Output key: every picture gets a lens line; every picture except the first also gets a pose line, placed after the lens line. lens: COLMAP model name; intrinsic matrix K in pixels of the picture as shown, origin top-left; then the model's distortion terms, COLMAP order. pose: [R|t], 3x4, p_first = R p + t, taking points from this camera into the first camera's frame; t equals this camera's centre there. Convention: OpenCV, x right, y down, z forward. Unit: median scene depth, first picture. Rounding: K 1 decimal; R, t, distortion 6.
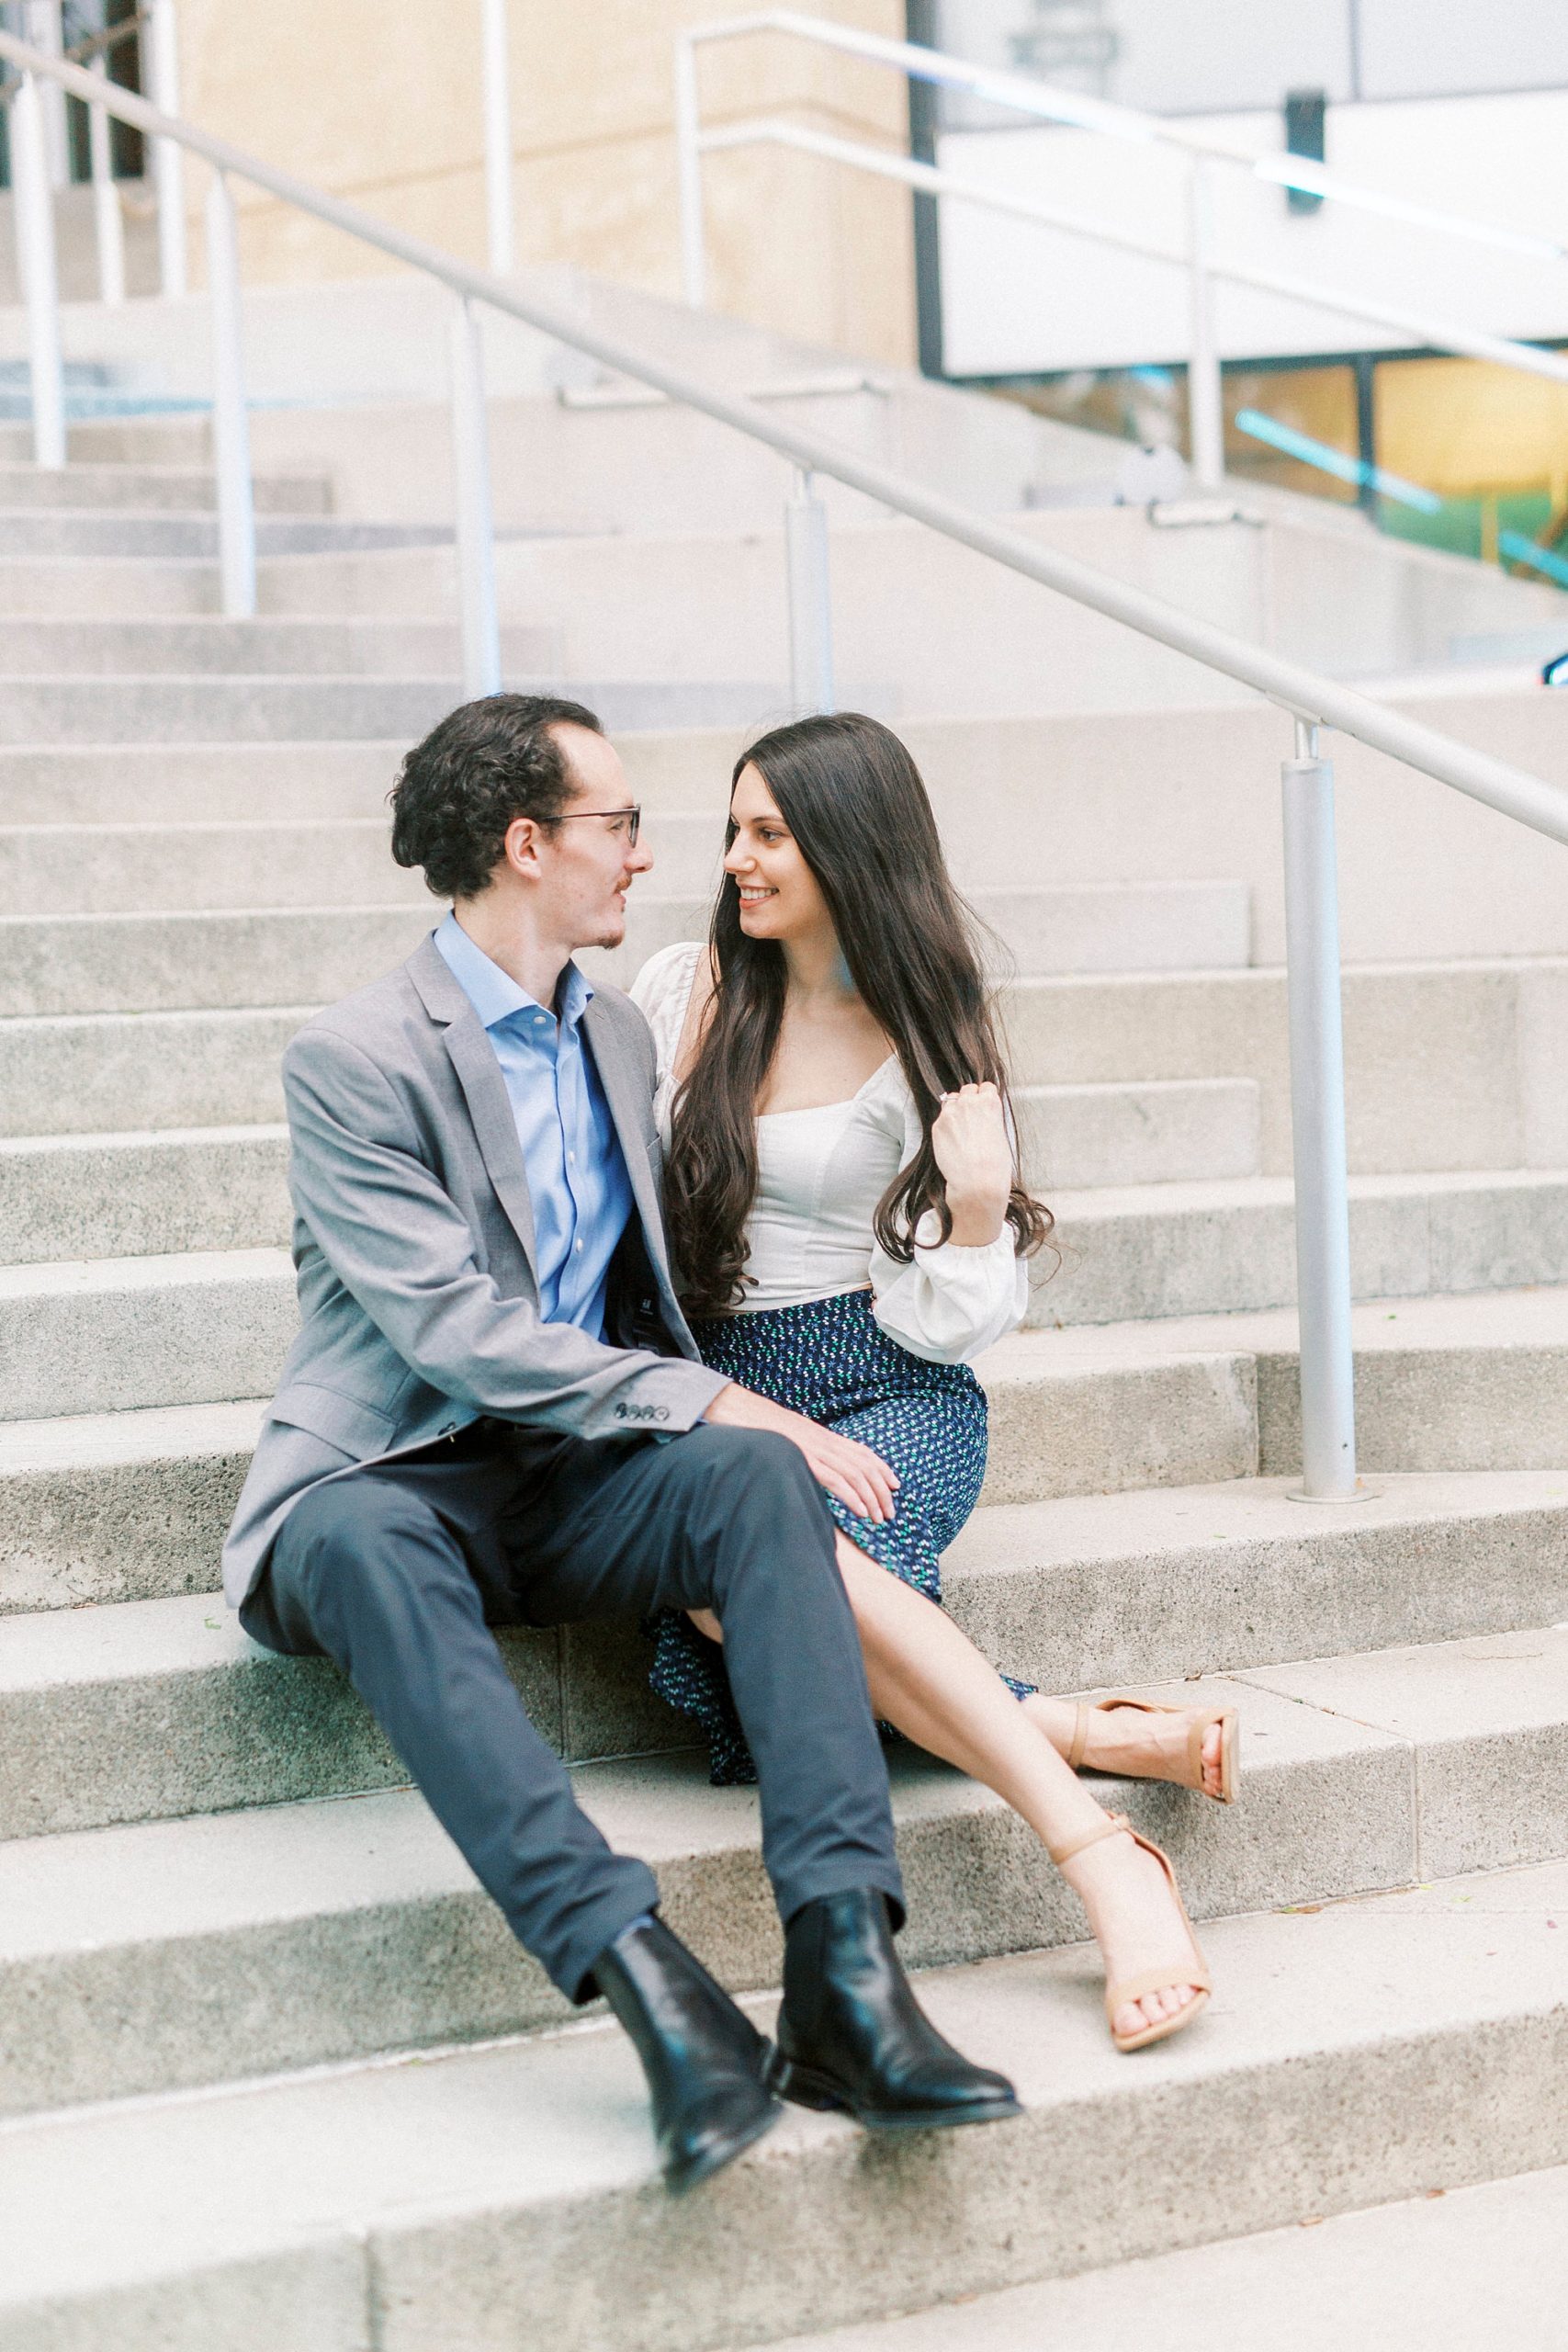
lens RADIAL K [[3230.8, 0, 699.6], [0, 3230.8, 1182.9], [0, 0, 1]] dist [0.003506, -0.043309]
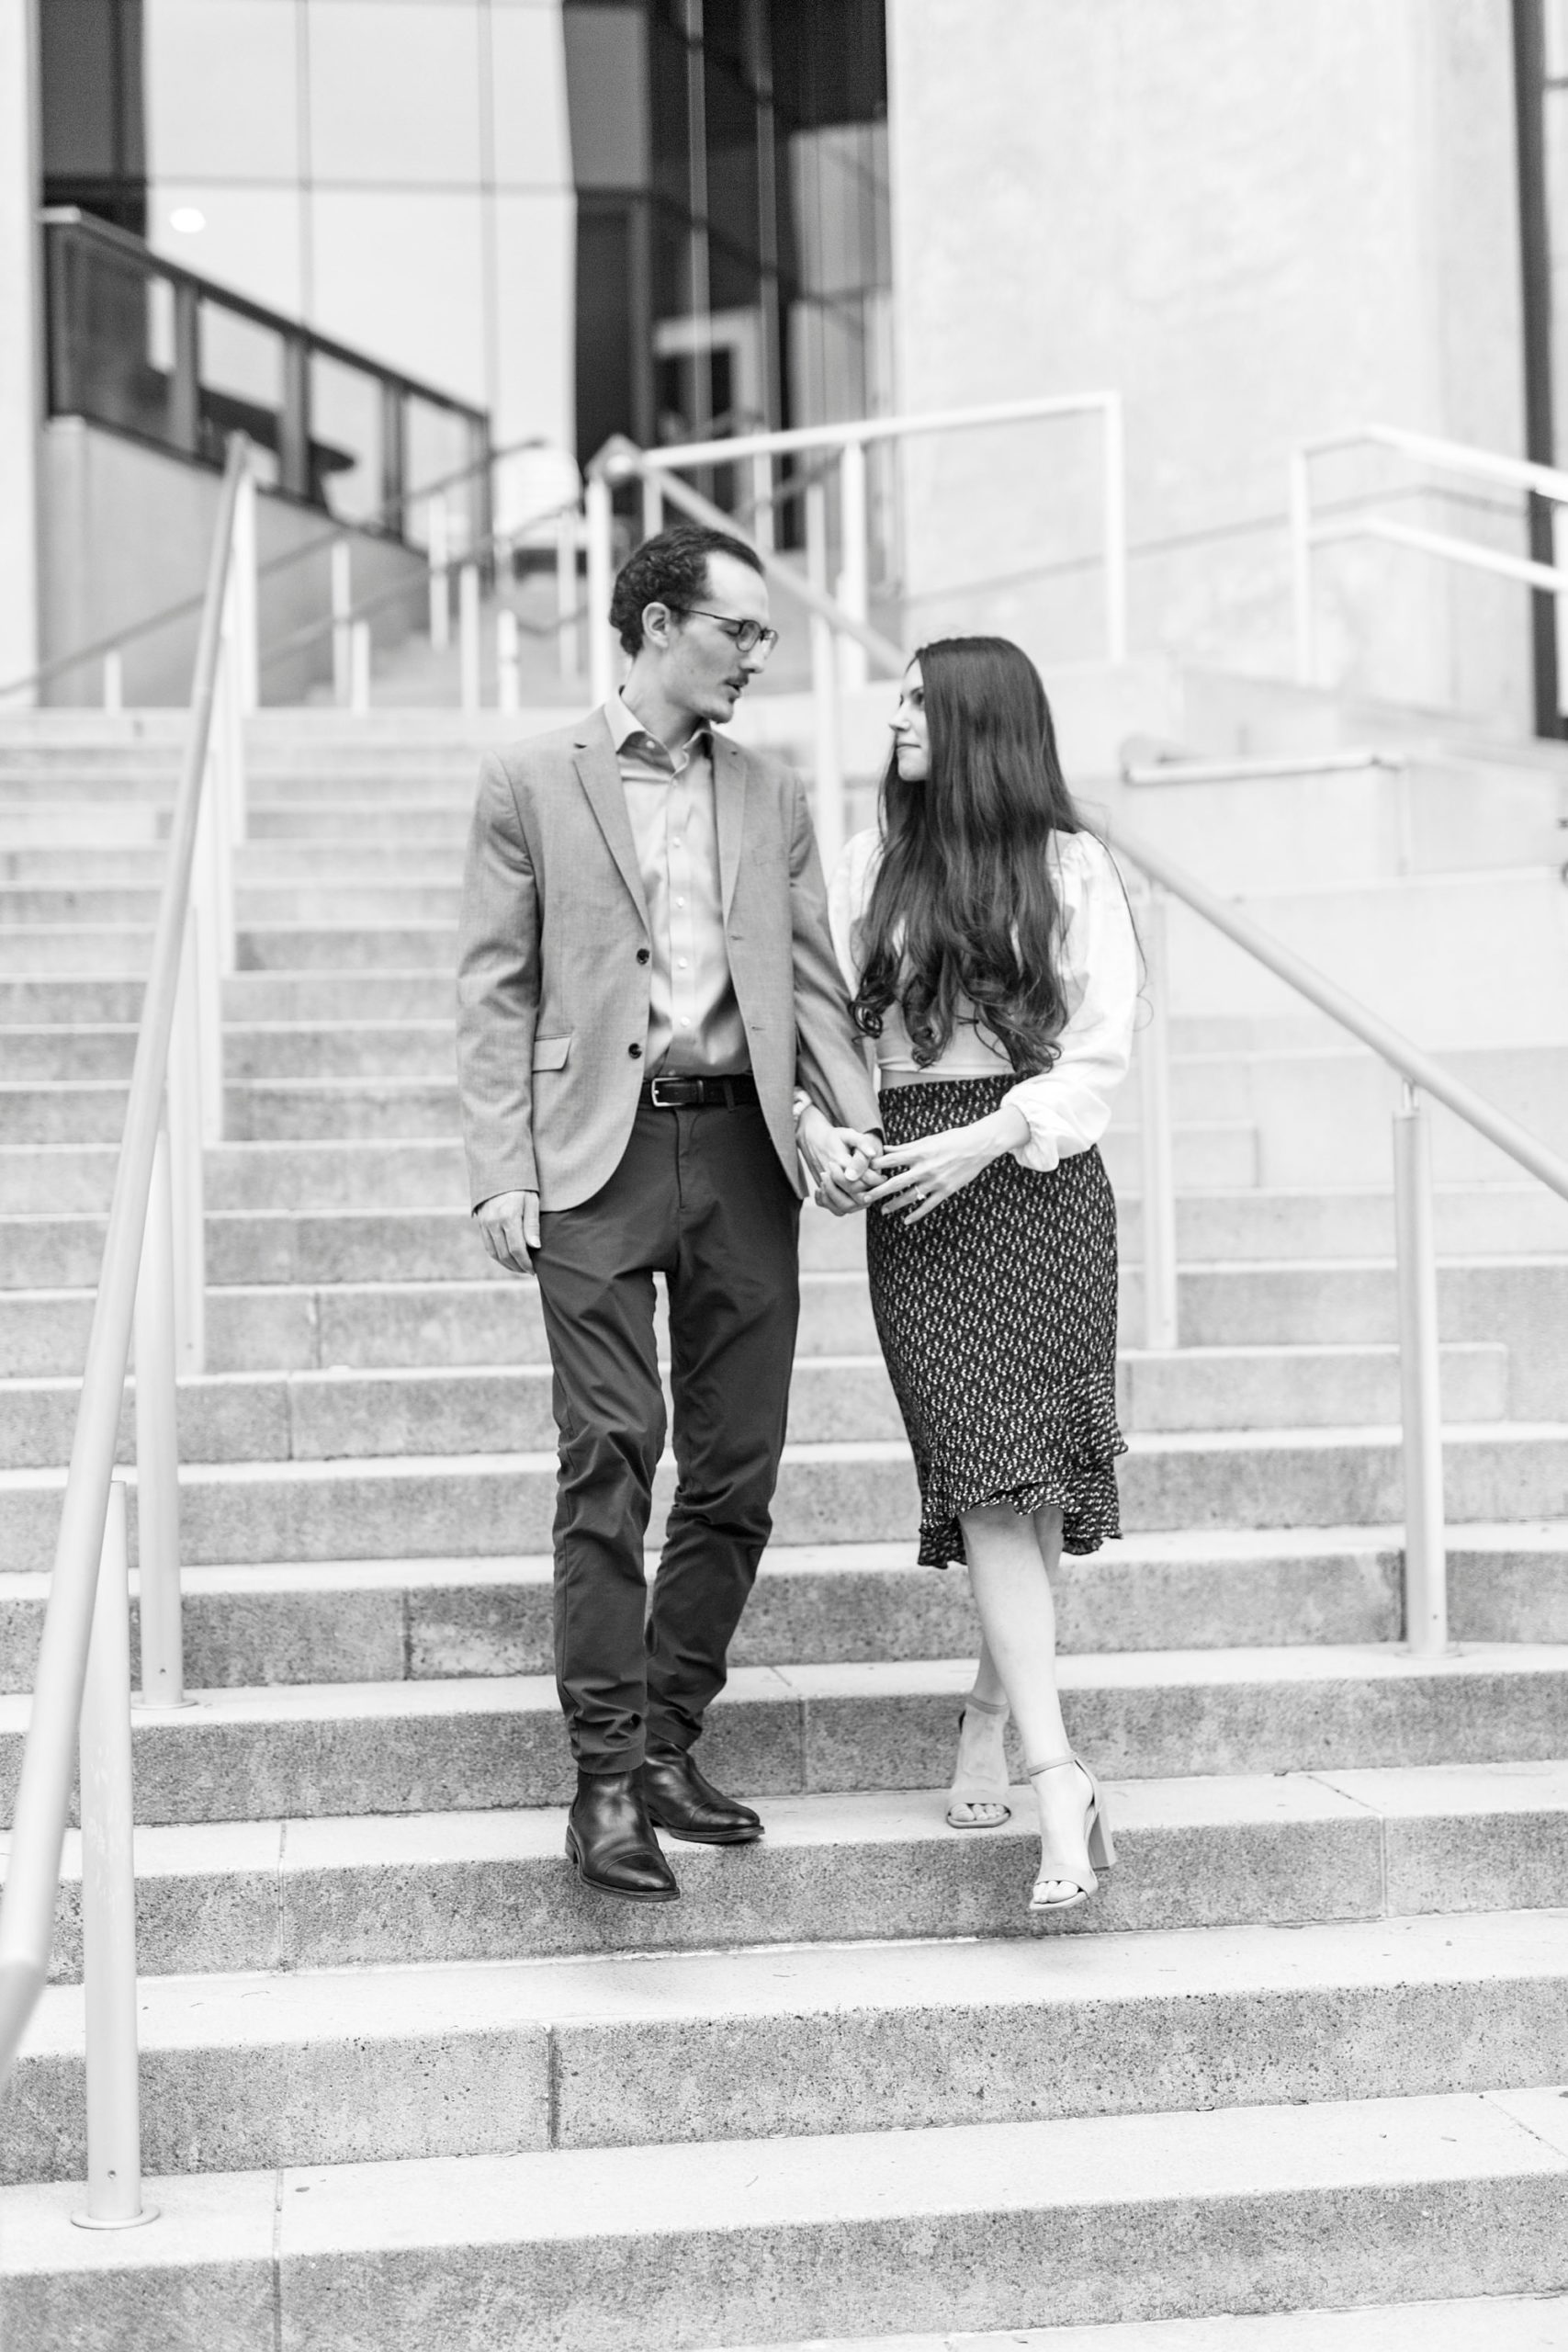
lens RADIAL K [[3230.8, 0, 699.6], [0, 3230.8, 1182.9], [0, 0, 1]] dist [0.003506, -0.043309]
pose [[0.959899, 0.009643, -0.280179, 0.340476], [-0.031433, 0.996808, -0.073383, 0.011625], [0.278577, 0.079247, 0.957139, -0.469527]]
